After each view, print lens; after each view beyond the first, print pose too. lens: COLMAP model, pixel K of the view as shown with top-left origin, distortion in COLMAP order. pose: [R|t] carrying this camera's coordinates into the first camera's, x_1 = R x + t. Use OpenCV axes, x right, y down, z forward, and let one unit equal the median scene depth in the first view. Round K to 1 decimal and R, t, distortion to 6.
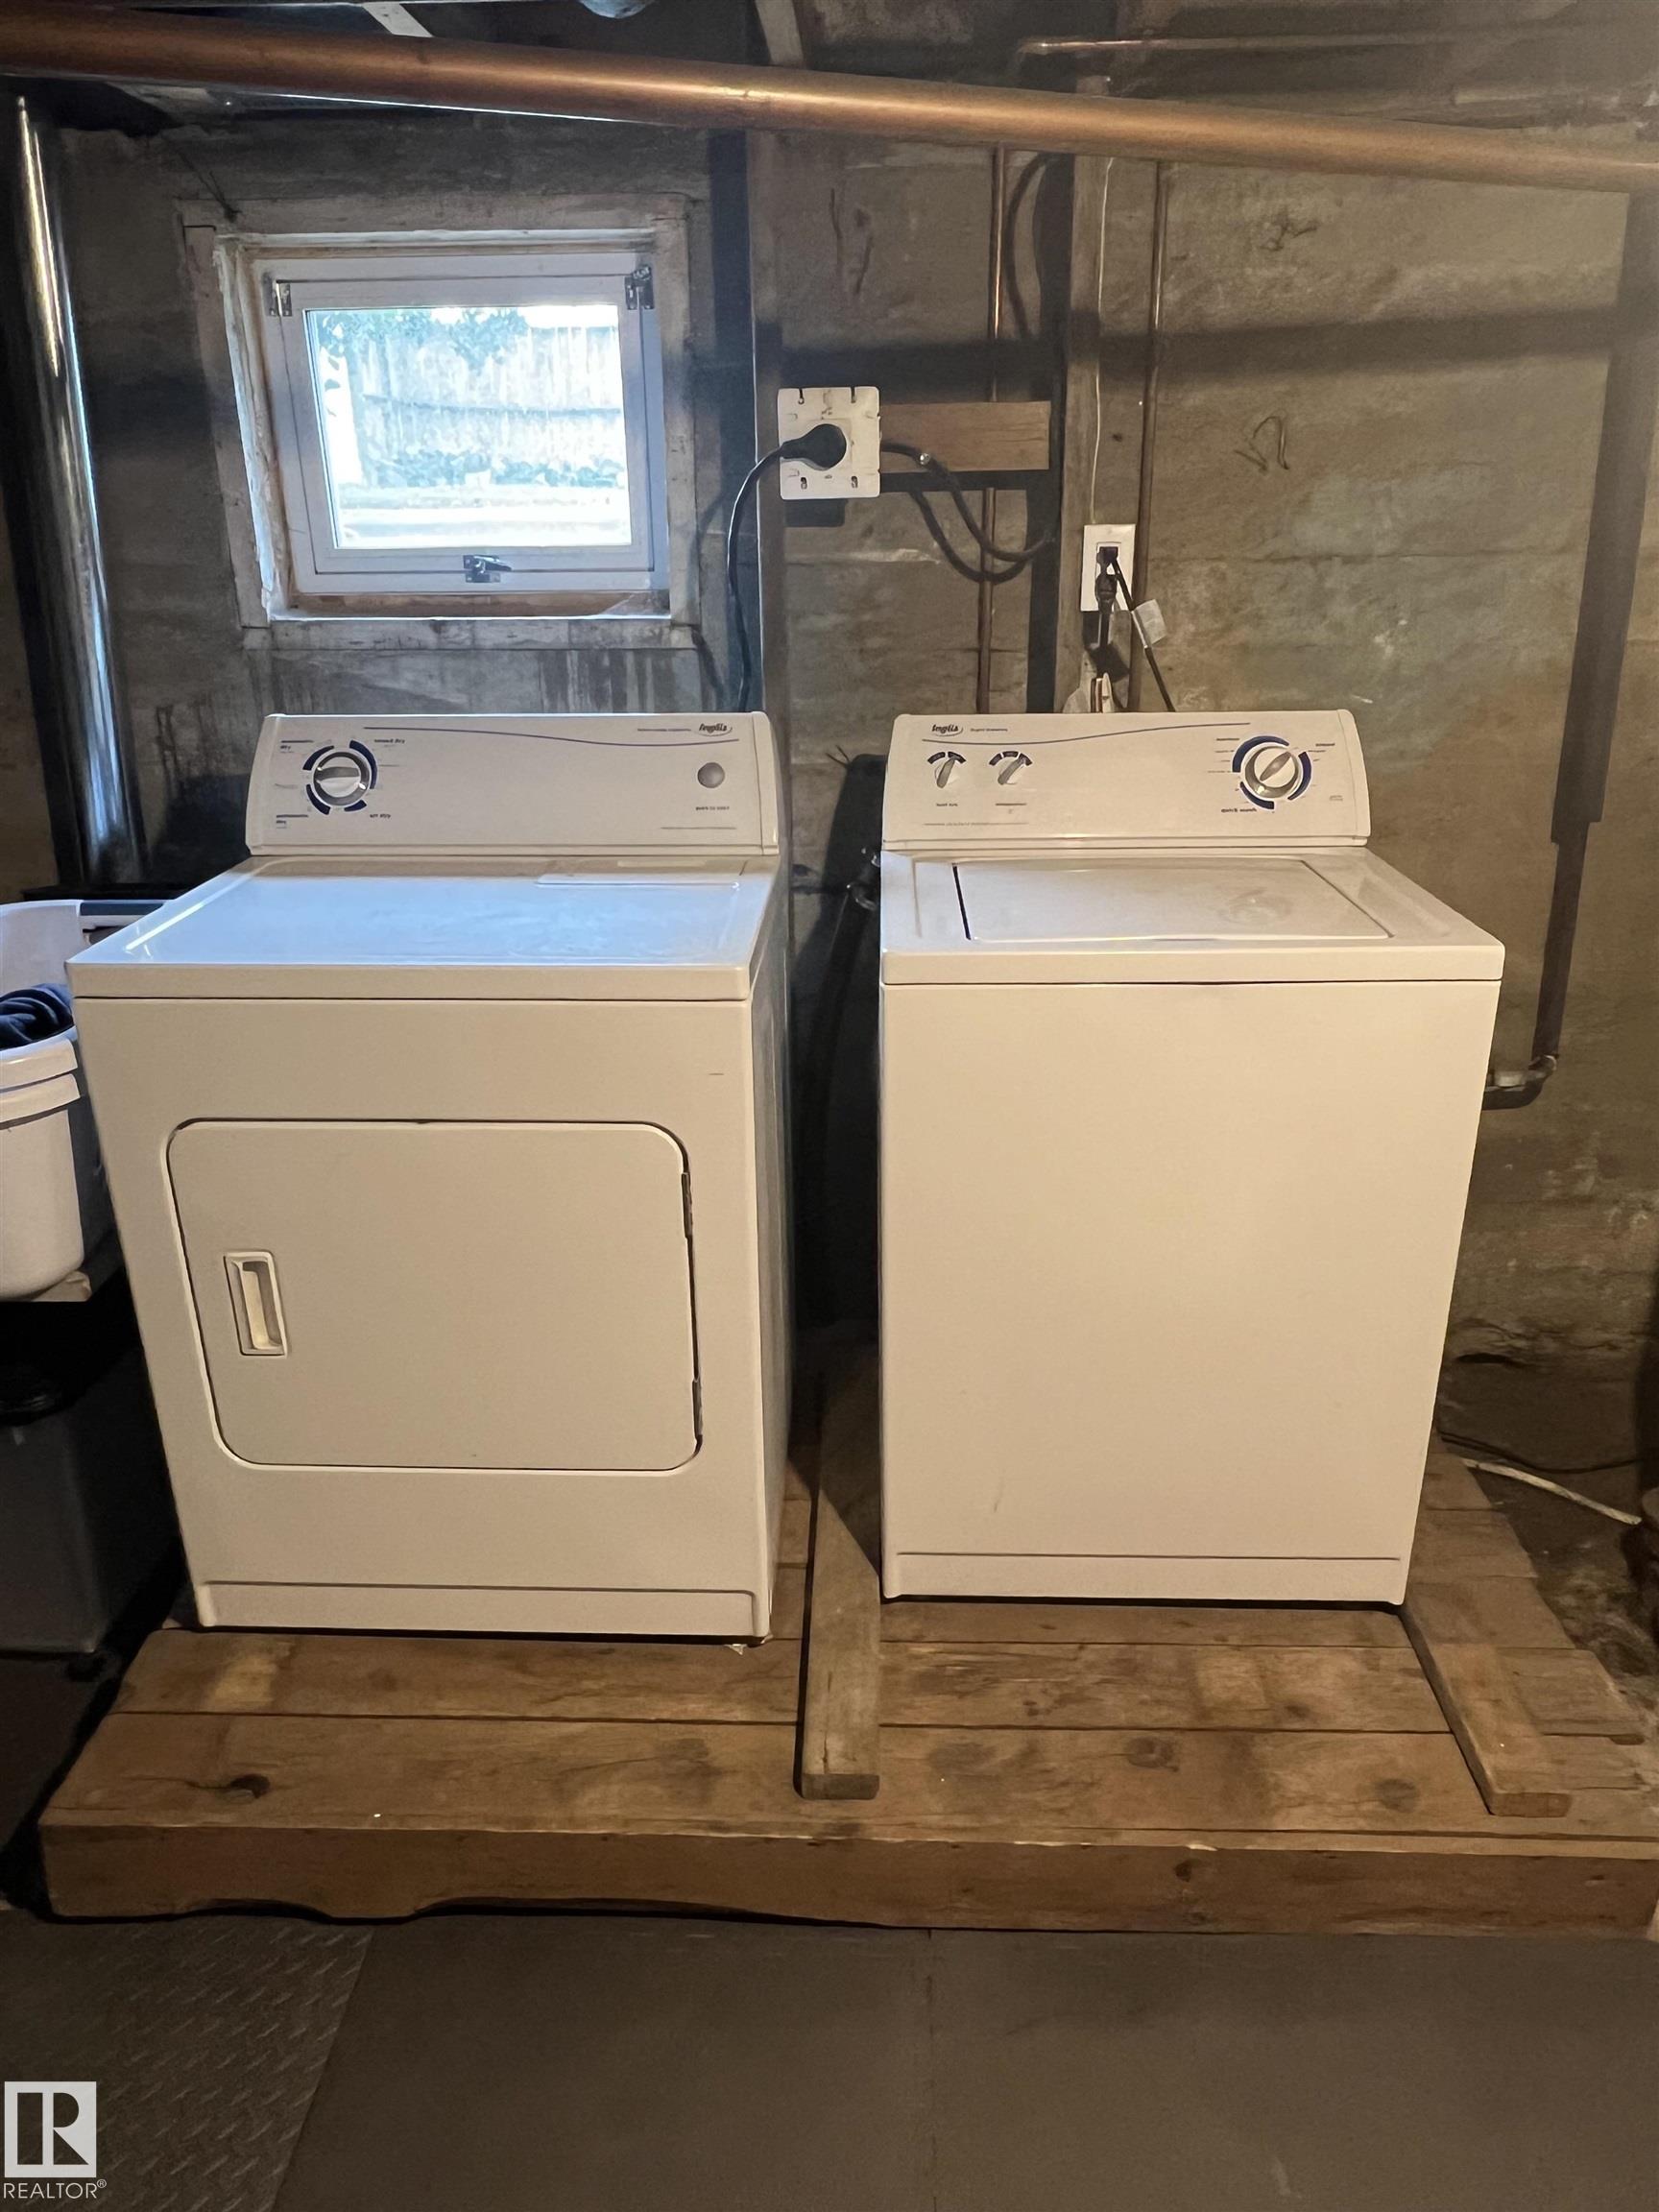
lens RADIAL K [[1482.7, 0, 832.3], [0, 1482.7, 1103.5], [0, 0, 1]] dist [0.005220, 0.000863]
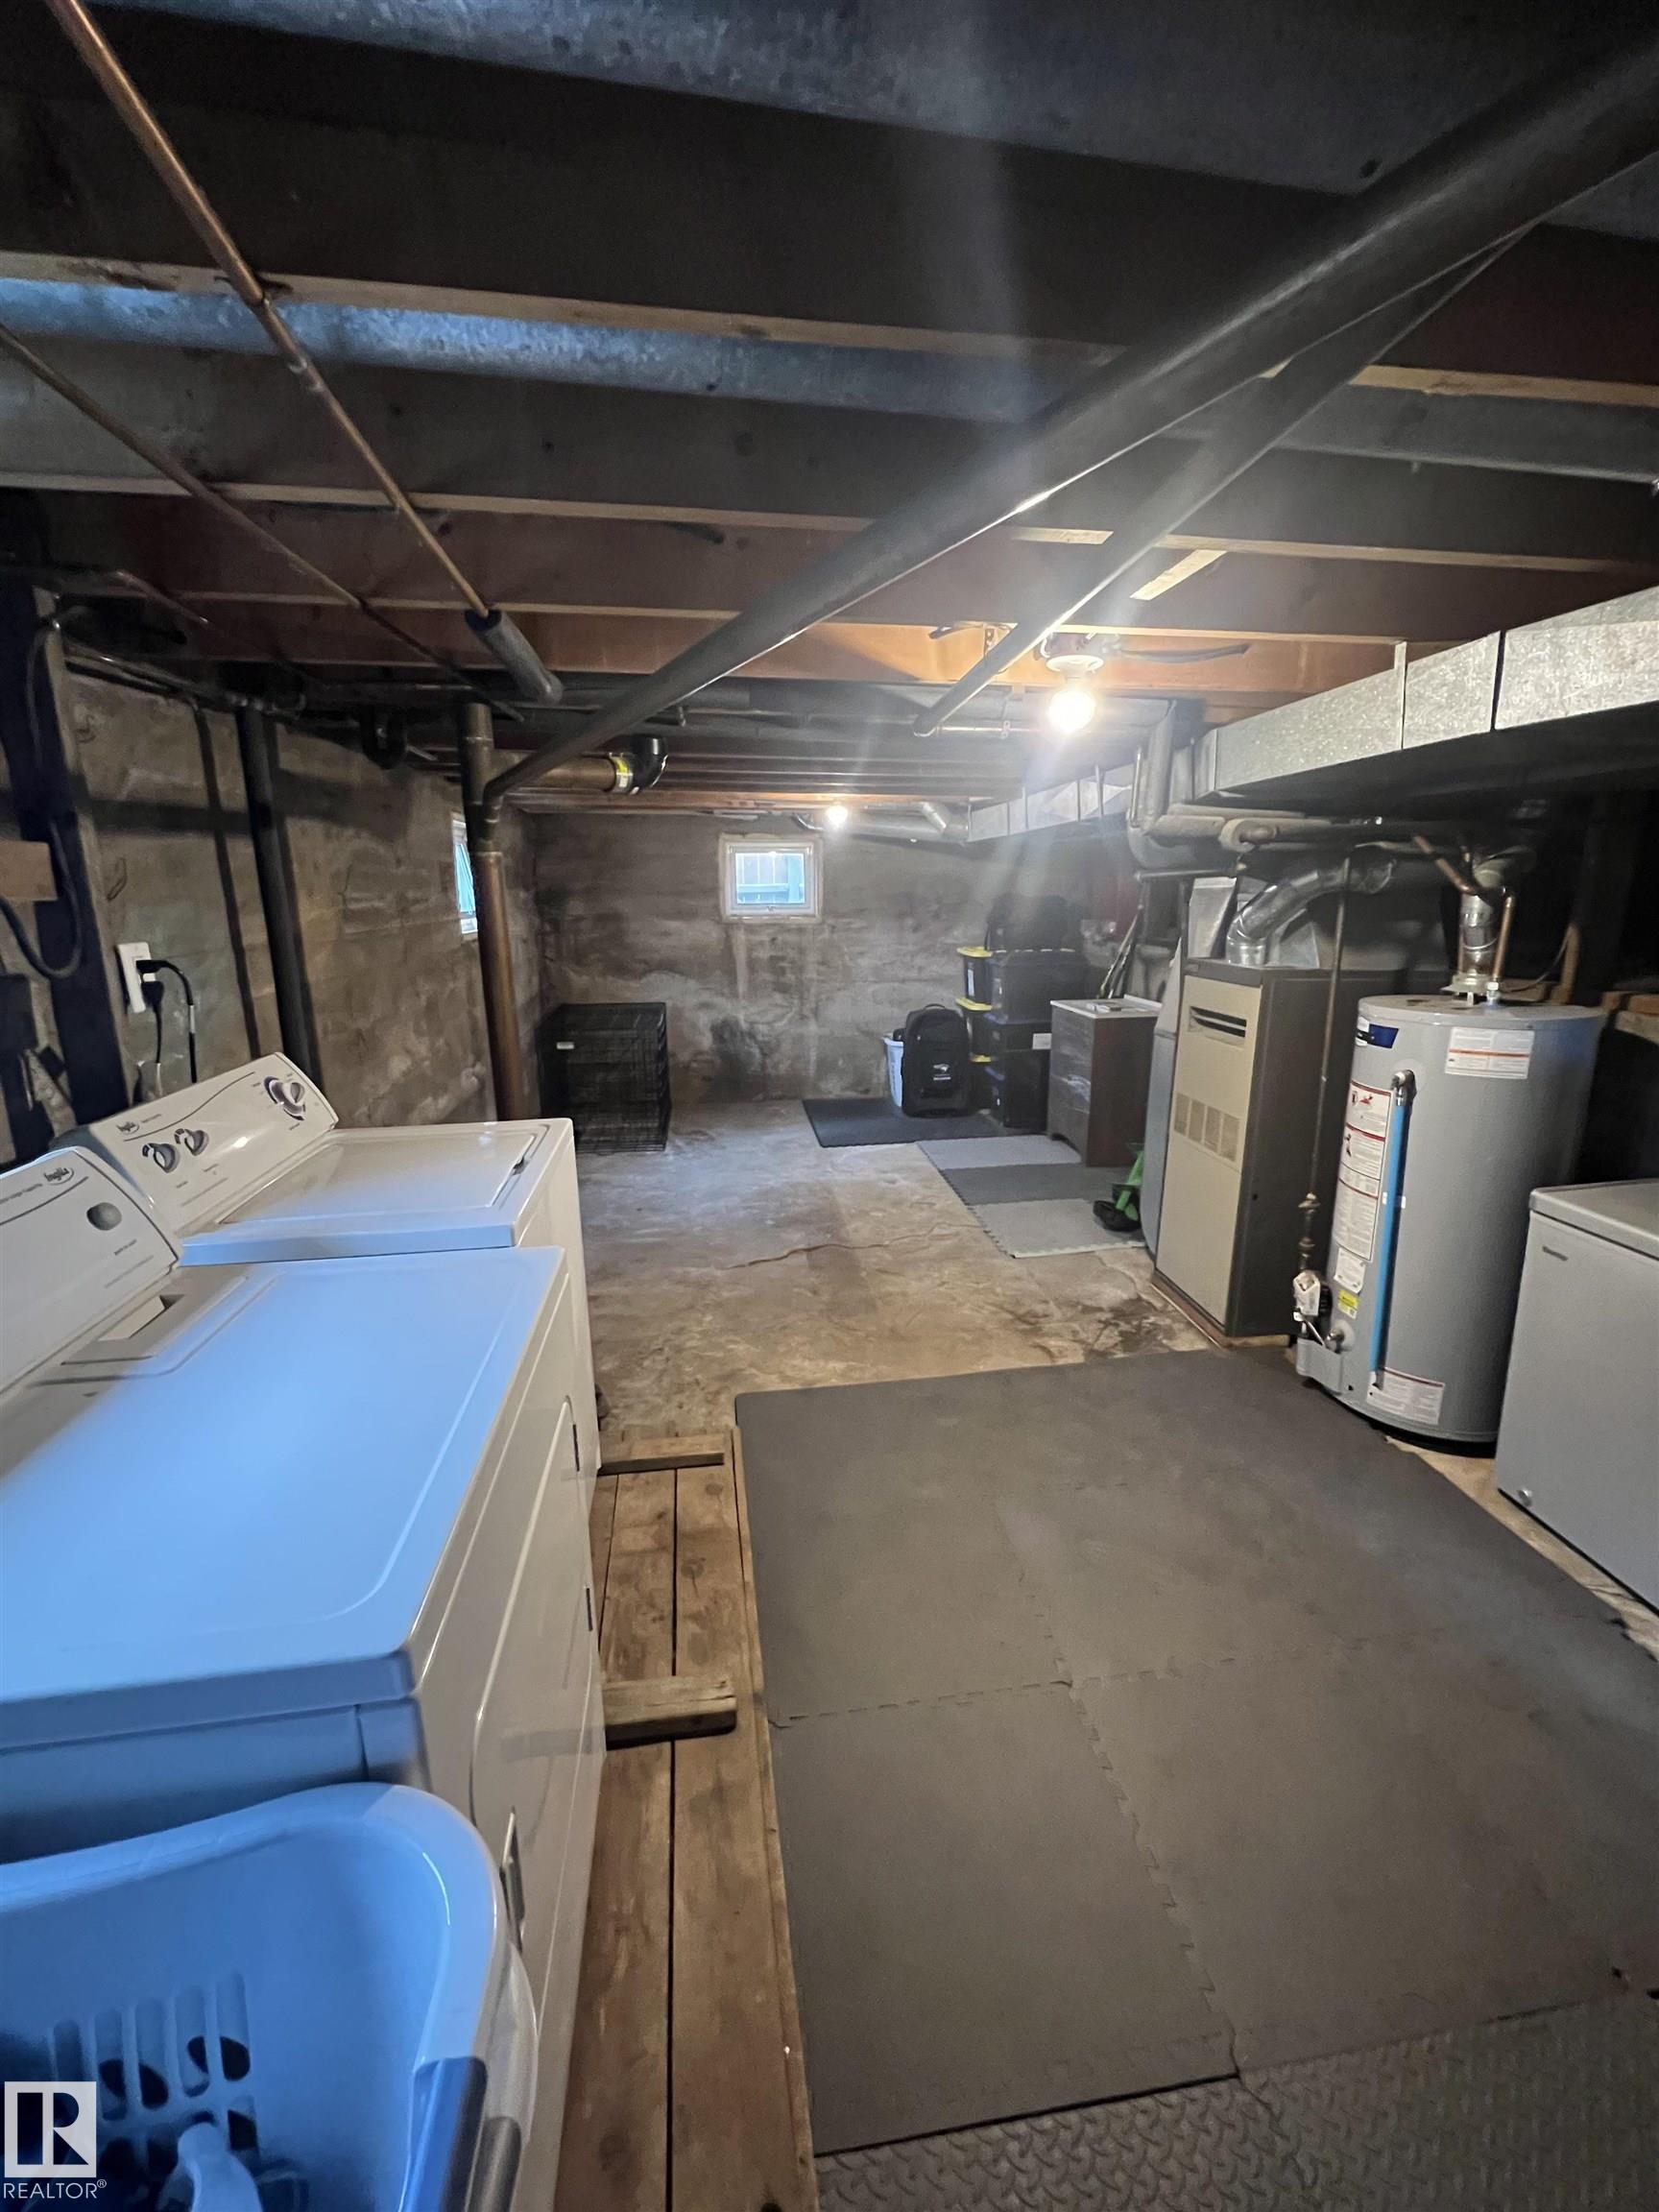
lens RADIAL K [[896.6, 0, 835.9], [0, 896.6, 1103.8], [0, 0, 1]] dist [-0.000233, -0.000091]
pose [[-0.180643, -0.200679, 0.962858, -0.771046], [0.361189, 0.897028, 0.254722, -0.298433], [-0.914828, 0.393787, -0.089559, 0.704105]]
